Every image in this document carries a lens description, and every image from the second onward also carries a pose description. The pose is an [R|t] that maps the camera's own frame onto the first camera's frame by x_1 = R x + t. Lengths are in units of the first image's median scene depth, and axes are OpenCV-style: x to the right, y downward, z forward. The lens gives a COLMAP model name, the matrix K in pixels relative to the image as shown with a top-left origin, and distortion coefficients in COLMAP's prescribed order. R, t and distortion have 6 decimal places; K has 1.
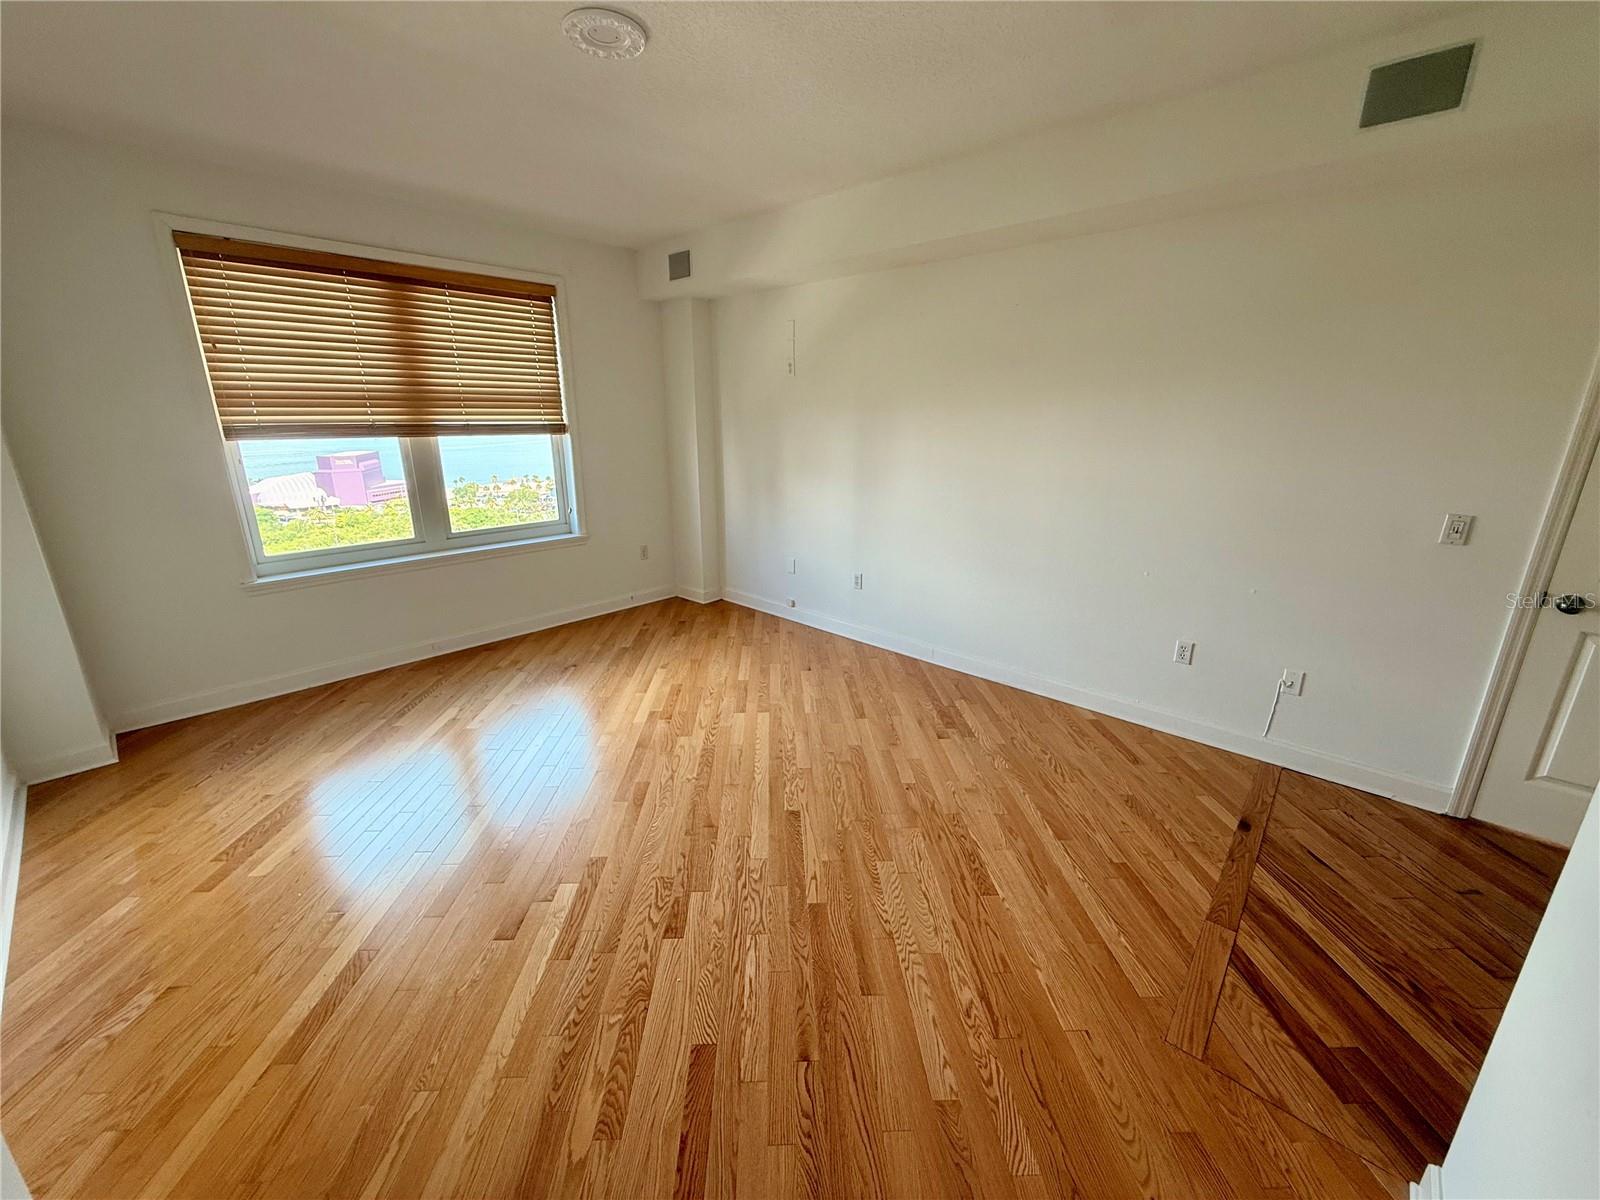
lens RADIAL K [[637.4, 0, 796.3], [0, 637.4, 598.6], [0, 0, 1]] dist [0.000746, -0.000250]
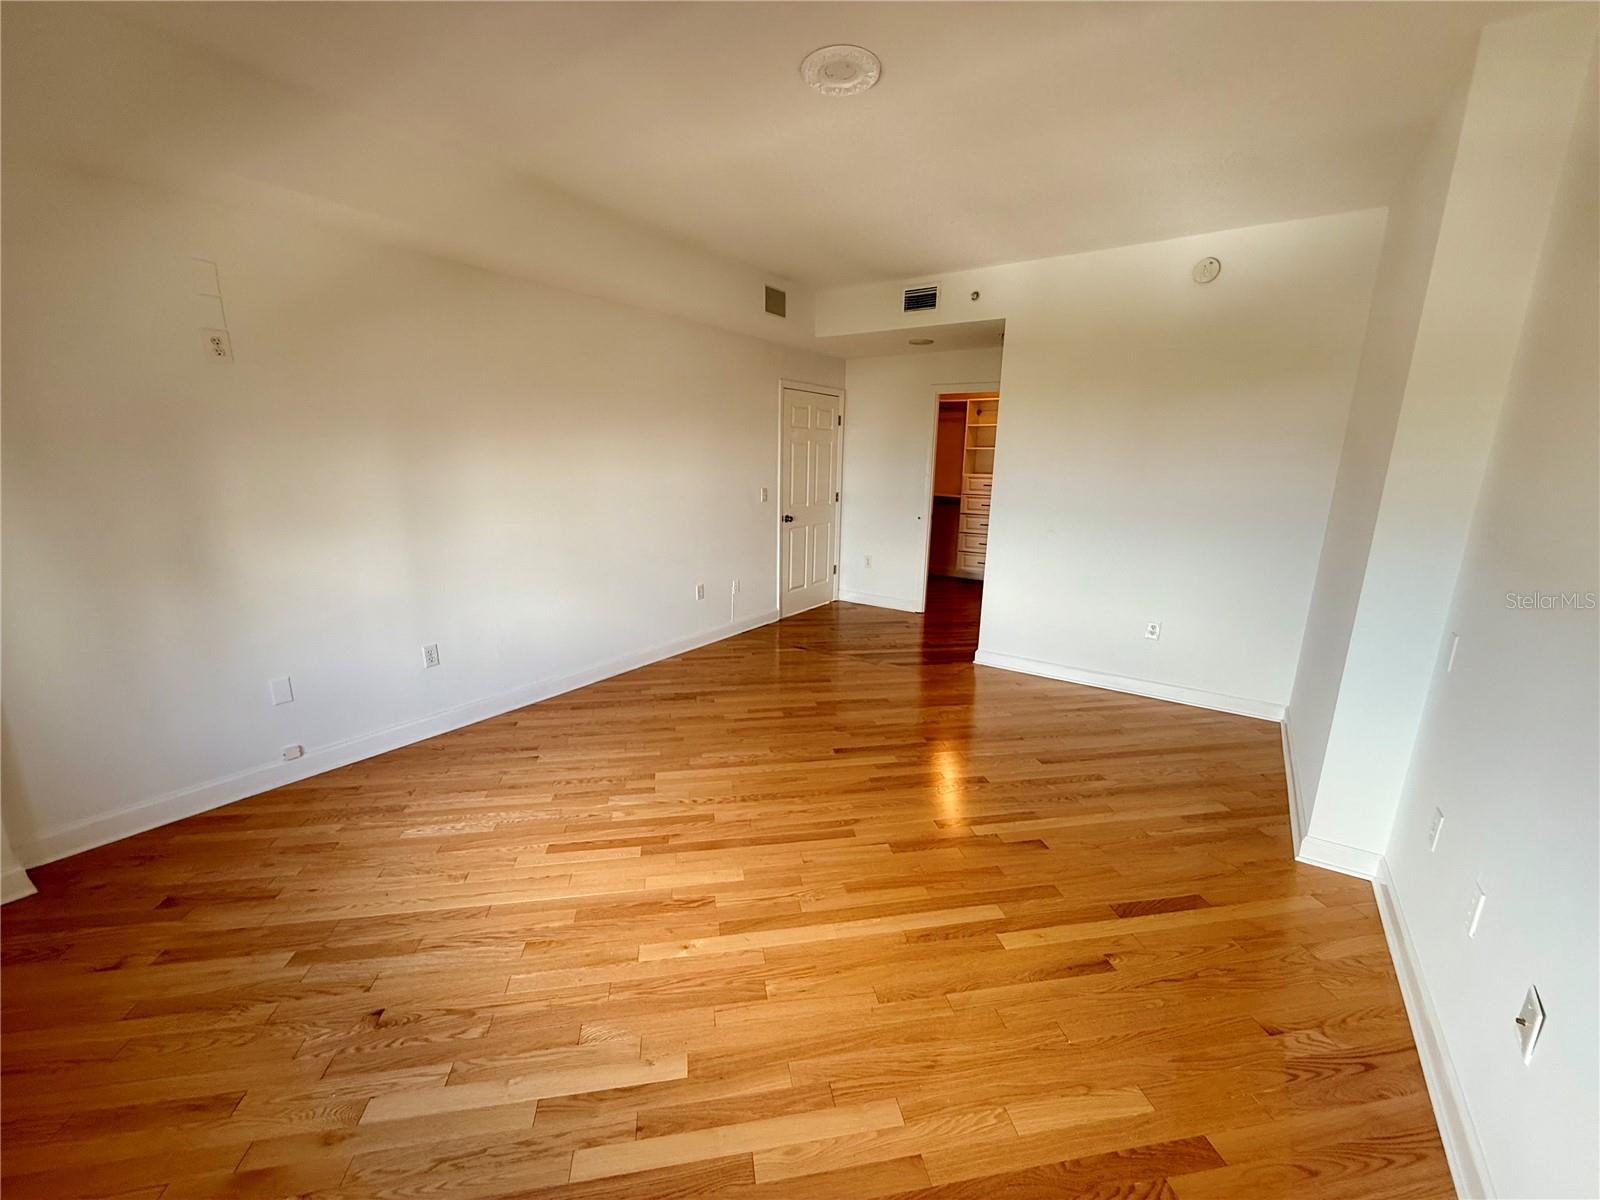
lens RADIAL K [[640.4, 0, 793.1], [0, 640.4, 598.0], [0, 0, 1]] dist [0.001900, 0.000171]
pose [[-0.131864, -0.224743, 0.965454, -0.863296], [0.263987, 0.930825, 0.252738, -0.218259], [-0.955470, 0.288194, -0.063413, 0.804009]]
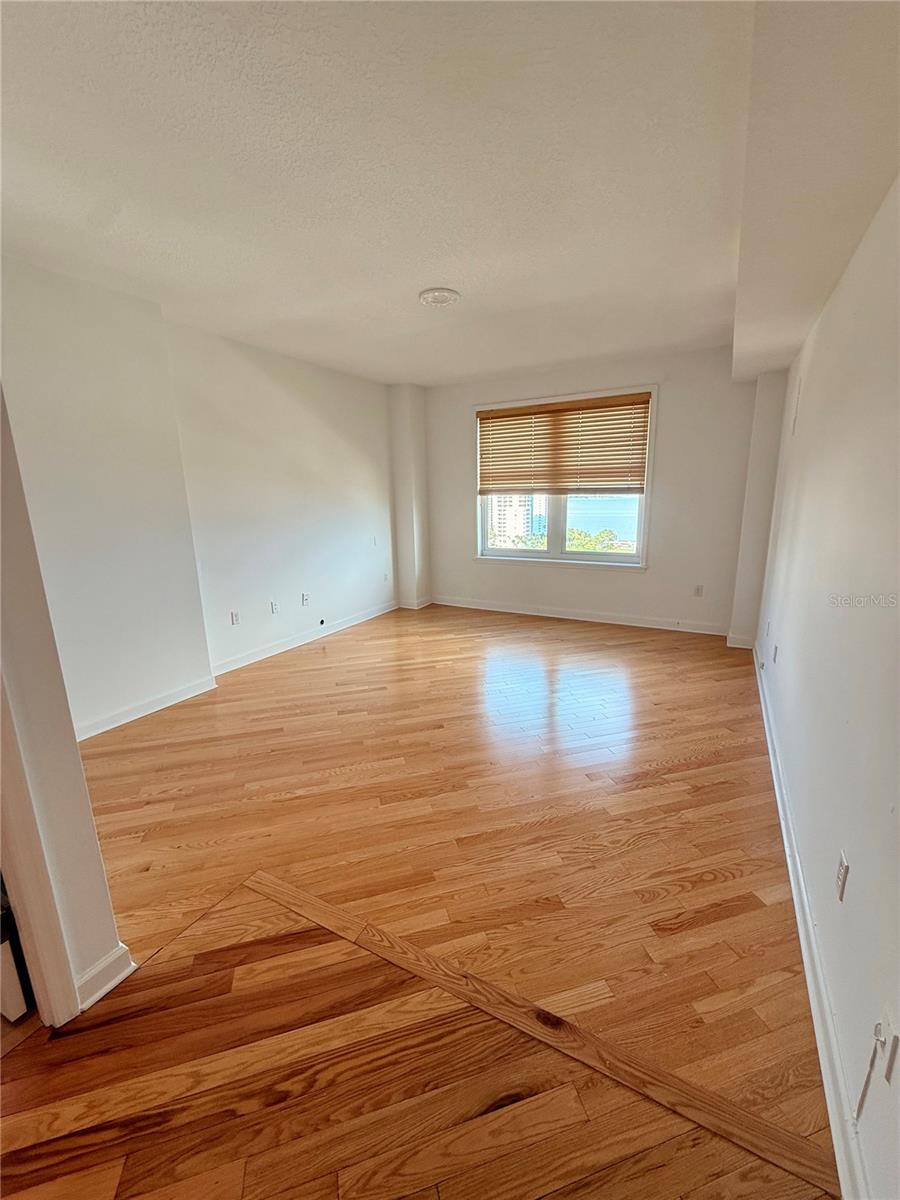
lens RADIAL K [[477.7, 0, 451.3], [0, 477.7, 597.0], [0, 0, 1]] dist [0.000325, 0.000164]
pose [[0.235430, 0.204271, -0.950182, 0.795501], [-0.252787, 0.956884, 0.143078, -0.110271], [0.938441, 0.206509, 0.276916, 0.468788]]
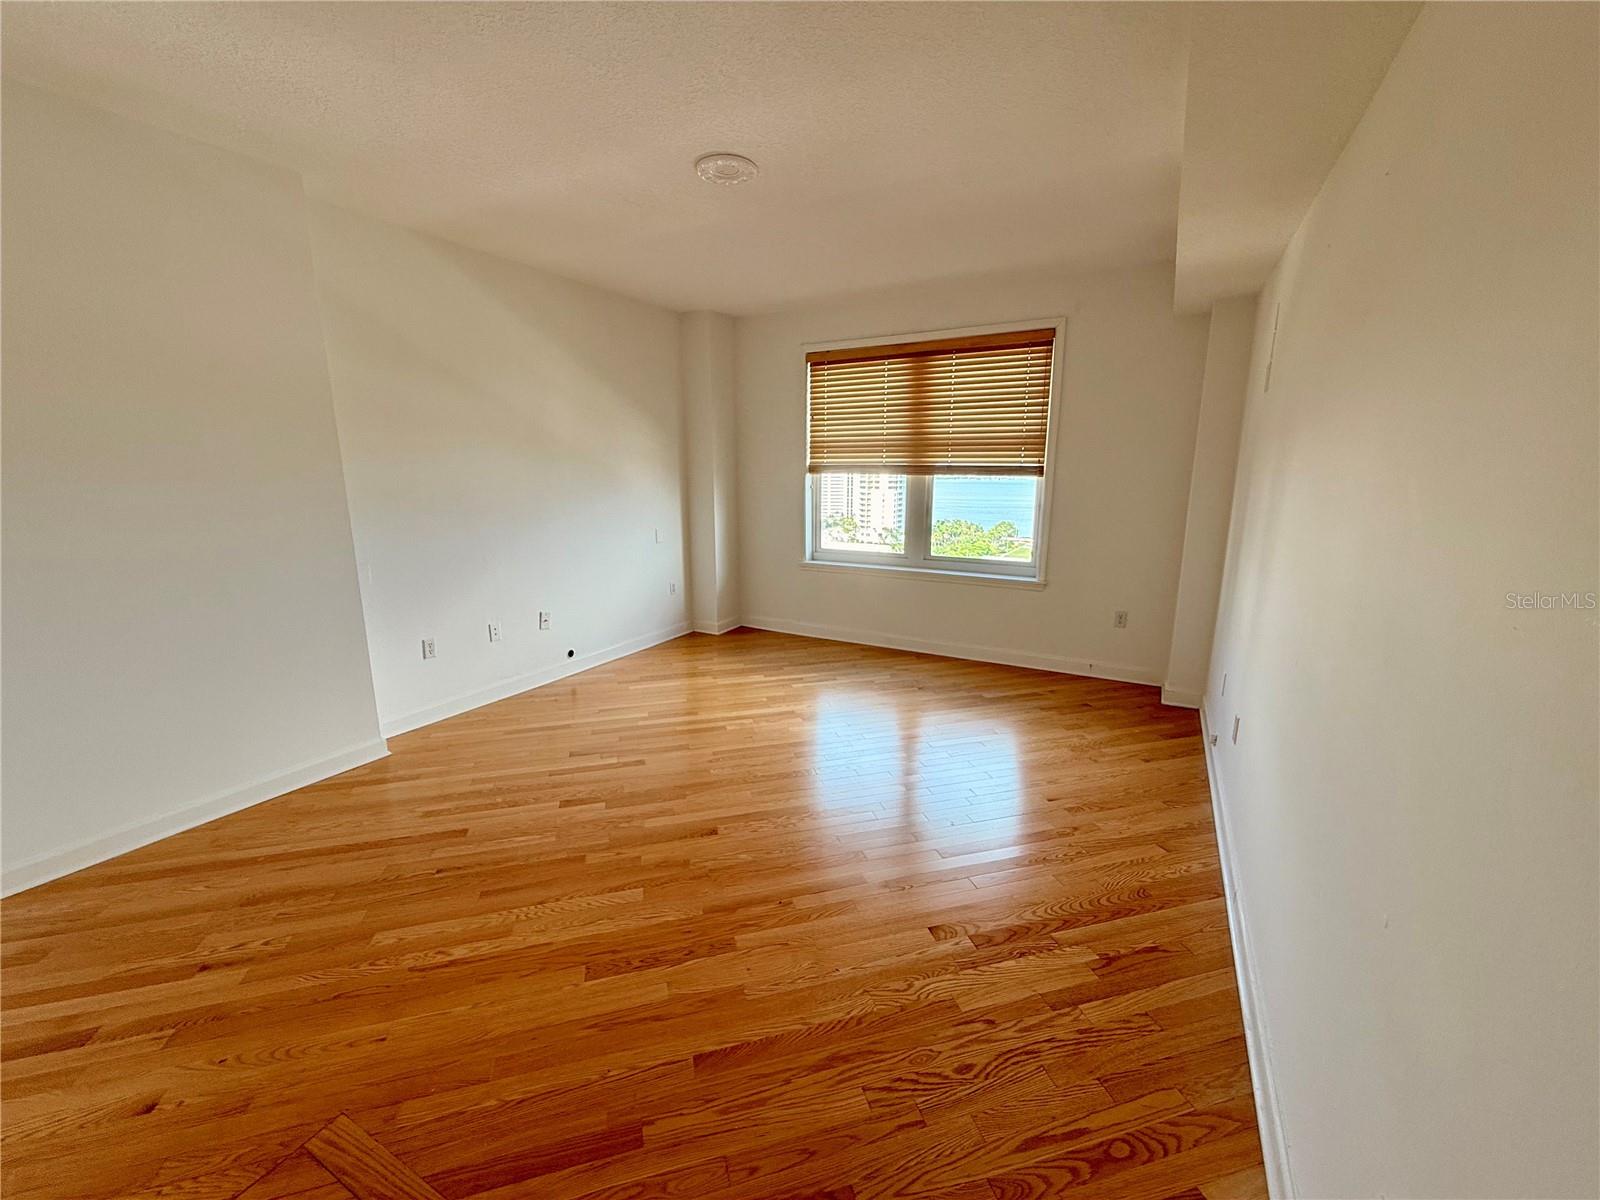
lens RADIAL K [[637.0, 0, 797.0], [0, 637.0, 600.0], [0, 0, 1]] dist [0.000325, 0.000164]
pose [[0.231972, 0.197787, -0.952402, 0.688431], [-0.272083, 0.953221, 0.131687, -0.138712], [0.933895, 0.228584, 0.274935, 0.566927]]
